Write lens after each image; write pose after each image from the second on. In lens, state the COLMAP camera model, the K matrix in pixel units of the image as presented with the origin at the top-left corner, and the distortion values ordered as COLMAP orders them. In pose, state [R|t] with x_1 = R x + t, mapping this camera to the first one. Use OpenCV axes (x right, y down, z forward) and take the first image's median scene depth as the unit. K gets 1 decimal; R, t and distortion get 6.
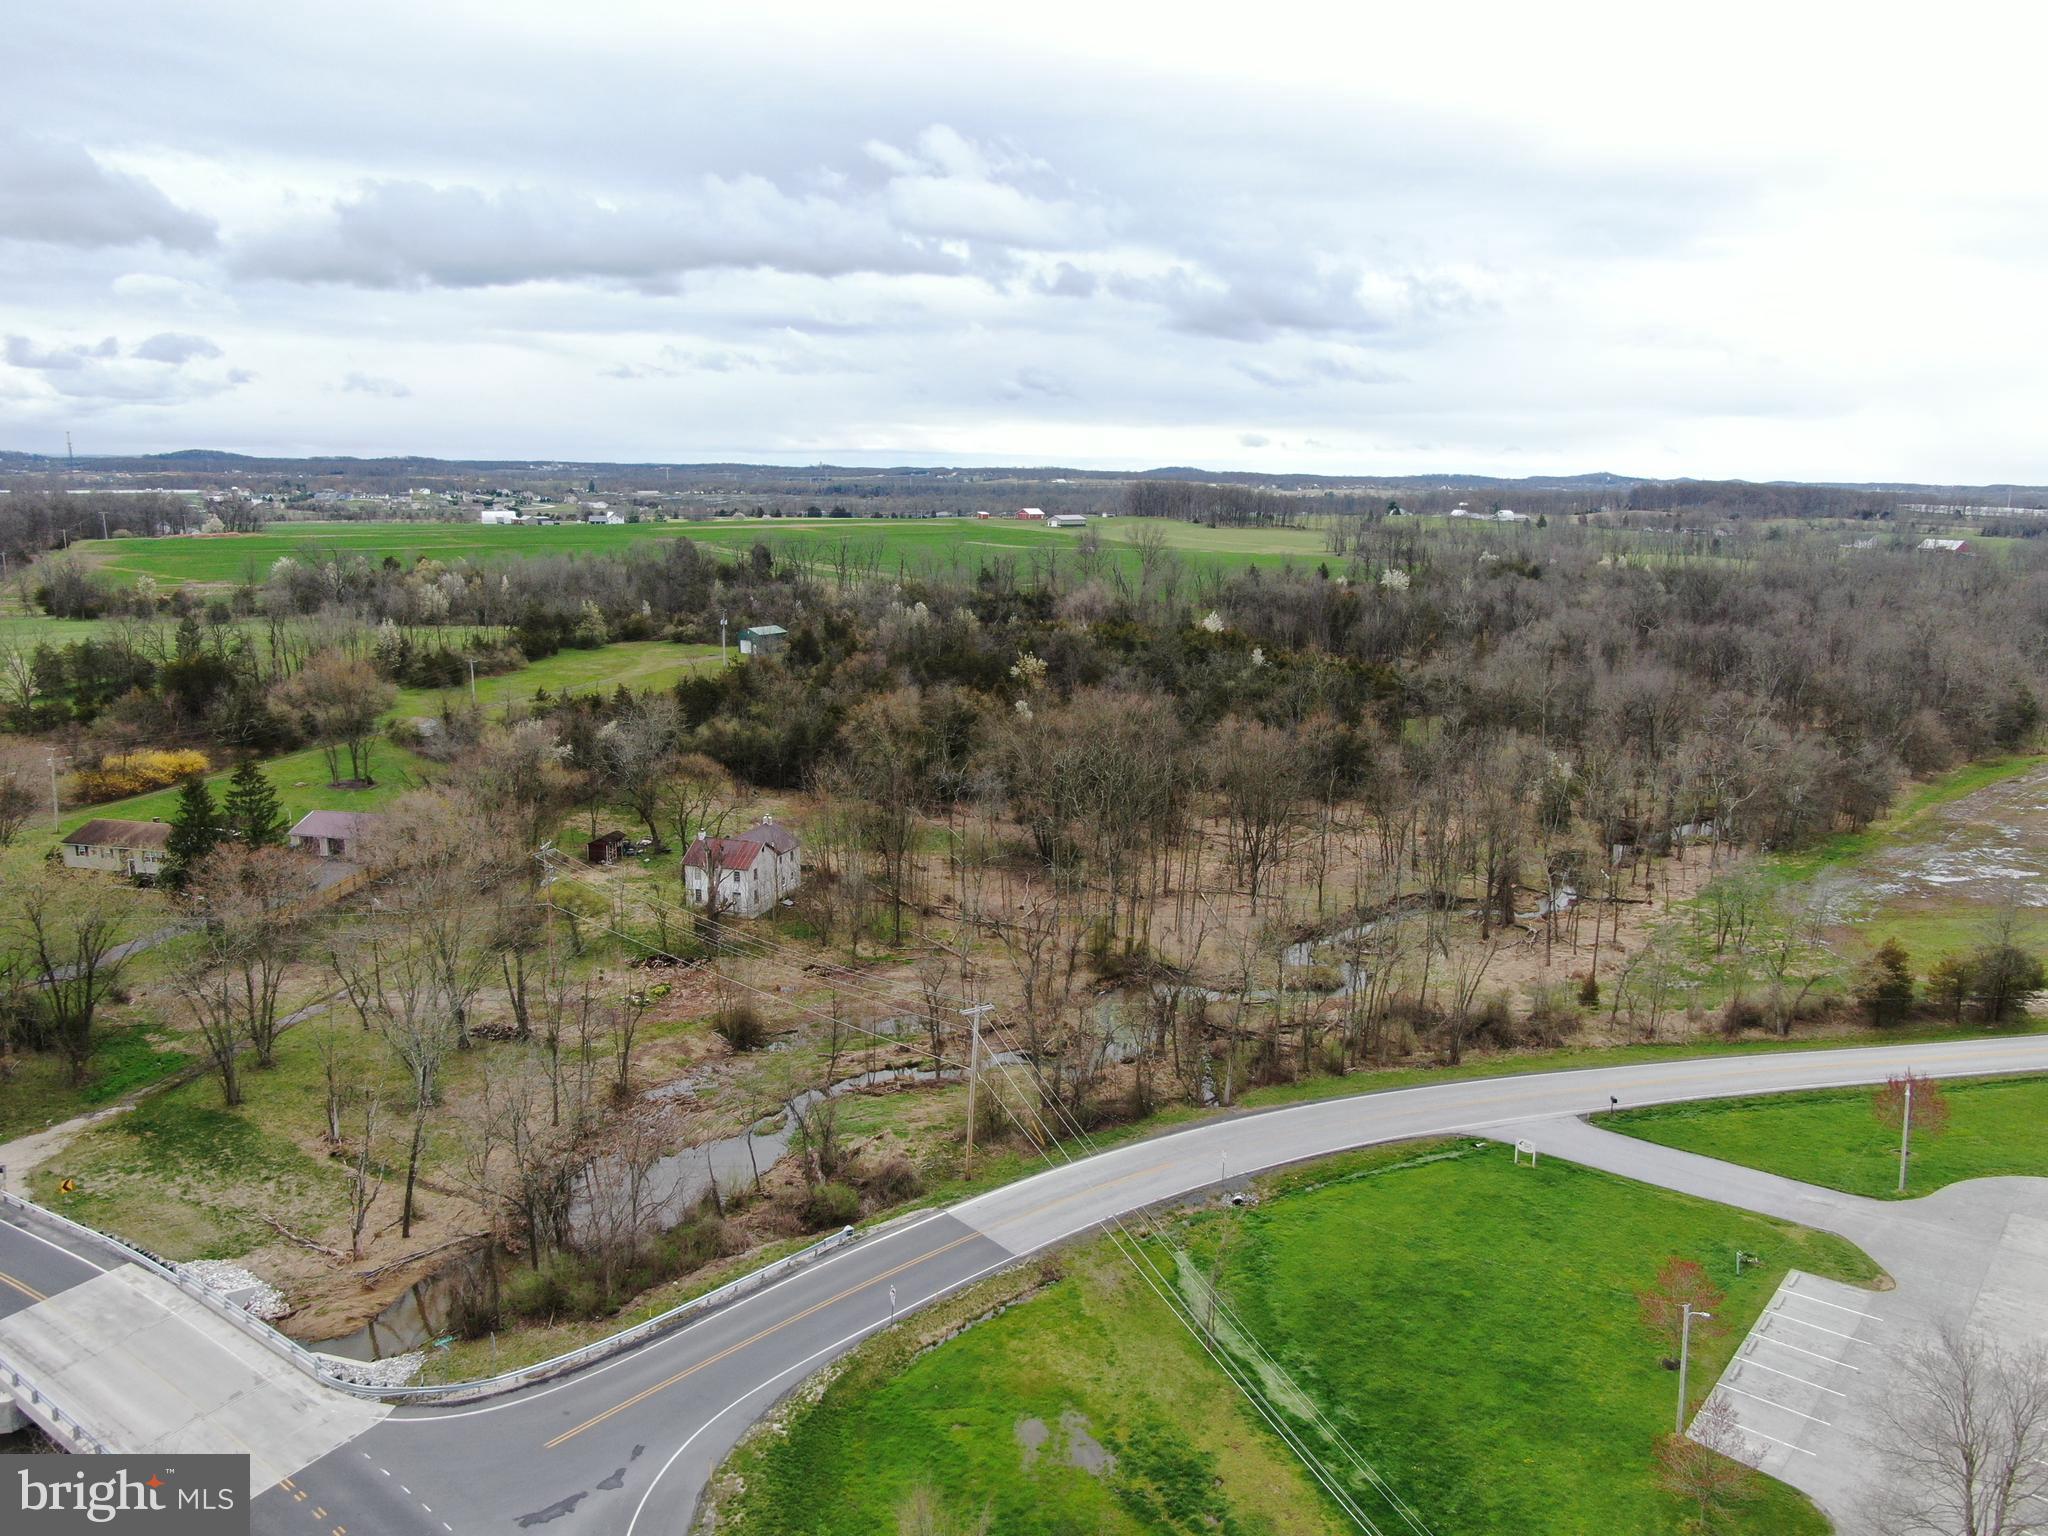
lens RADIAL K [[1474.2, 0, 1023.5], [0, 1474.2, 762.7], [0, 0, 1]] dist [-0.022573, 0.011665]
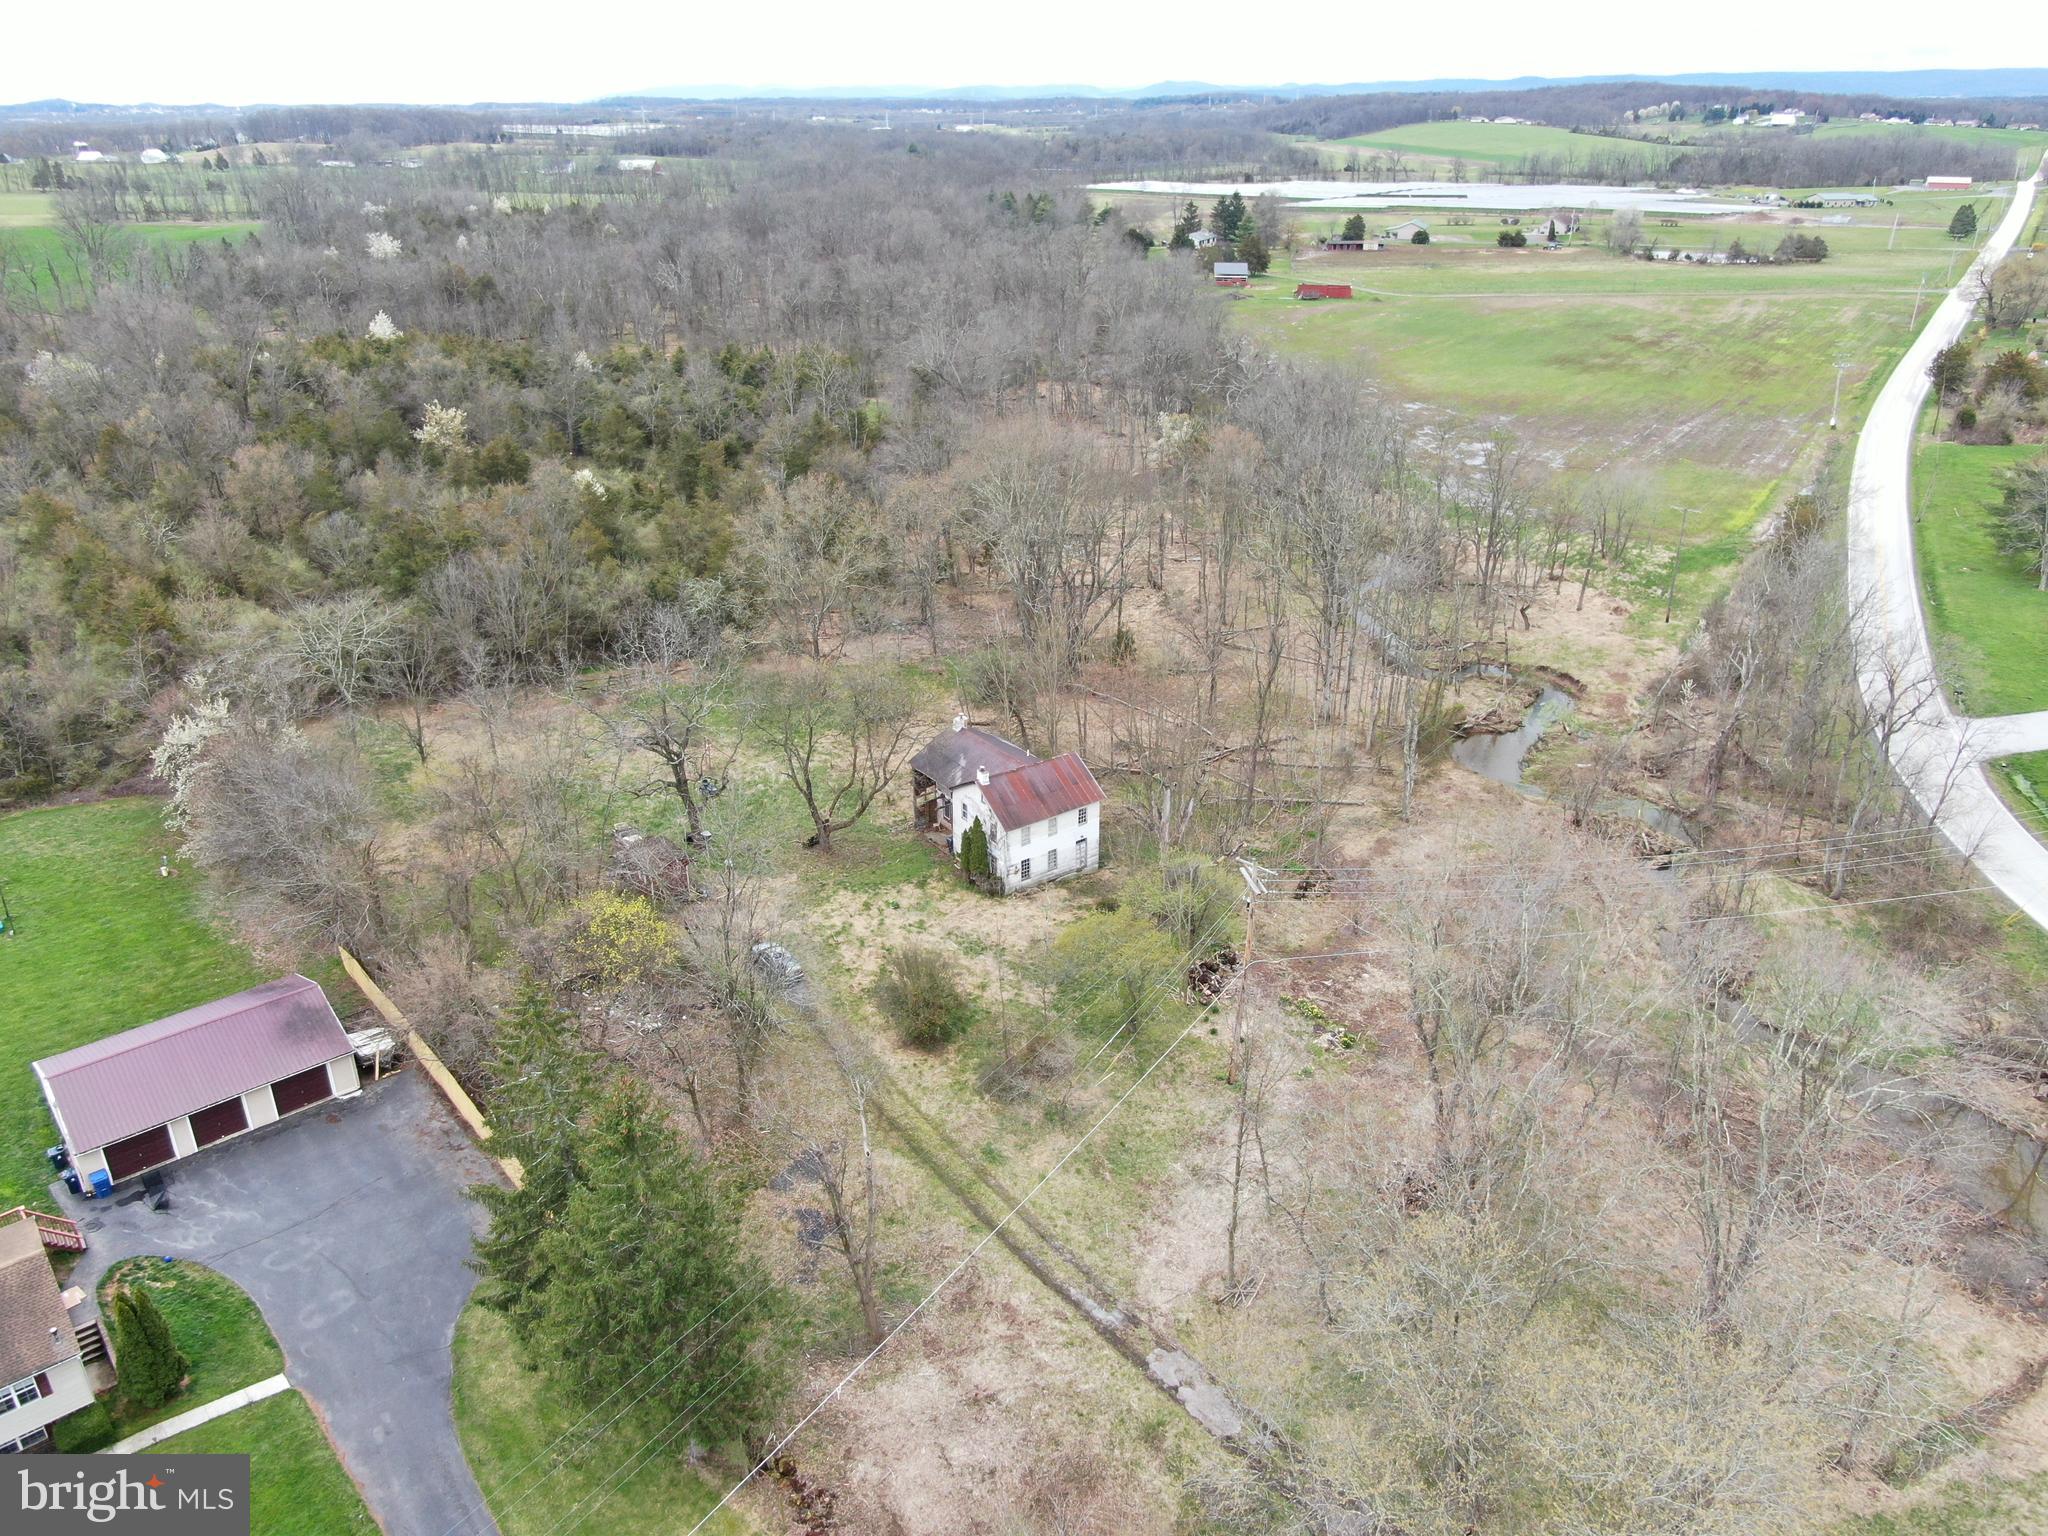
lens RADIAL K [[1474.2, 0, 1023.5], [0, 1474.2, 762.7], [0, 0, 1]] dist [-0.022573, 0.011665]
pose [[0.602265, -0.340632, 0.721974, -0.382031], [0.164126, 0.937908, 0.305598, -0.082196], [-0.781242, -0.065556, 0.620776, 0.364360]]
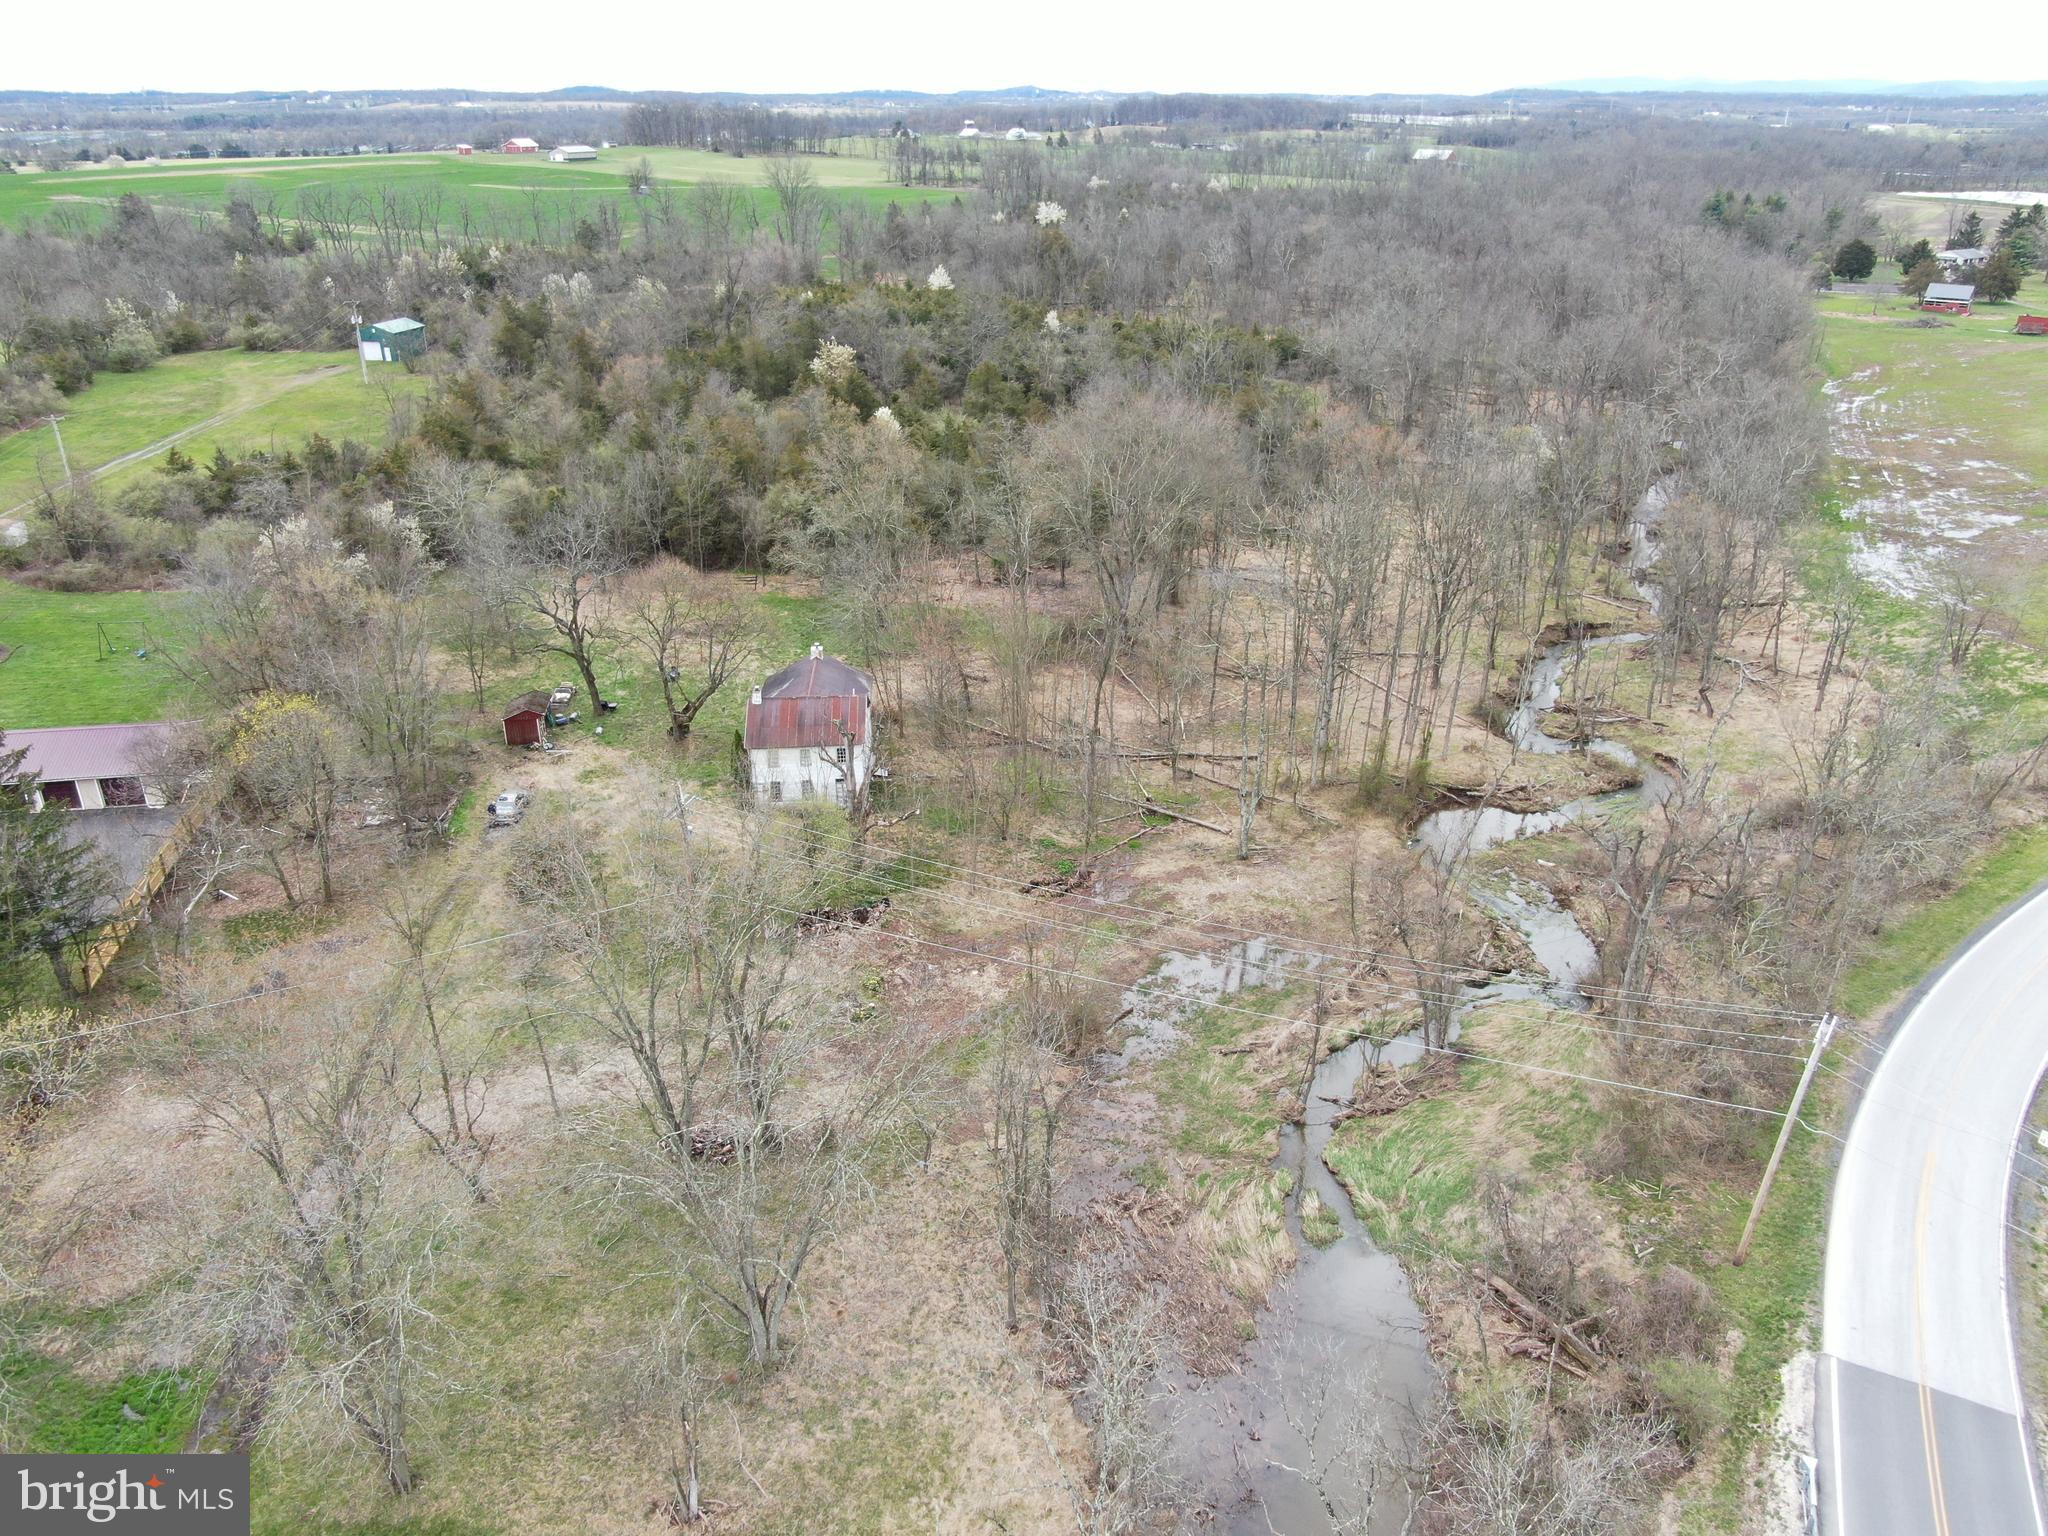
lens RADIAL K [[1474.2, 0, 1023.5], [0, 1474.2, 762.7], [0, 0, 1]] dist [-0.022573, 0.011665]
pose [[0.931335, -0.161130, 0.326577, -0.192883], [0.080532, 0.965712, 0.246810, -0.042767], [-0.355148, -0.203563, 0.912377, 0.218980]]
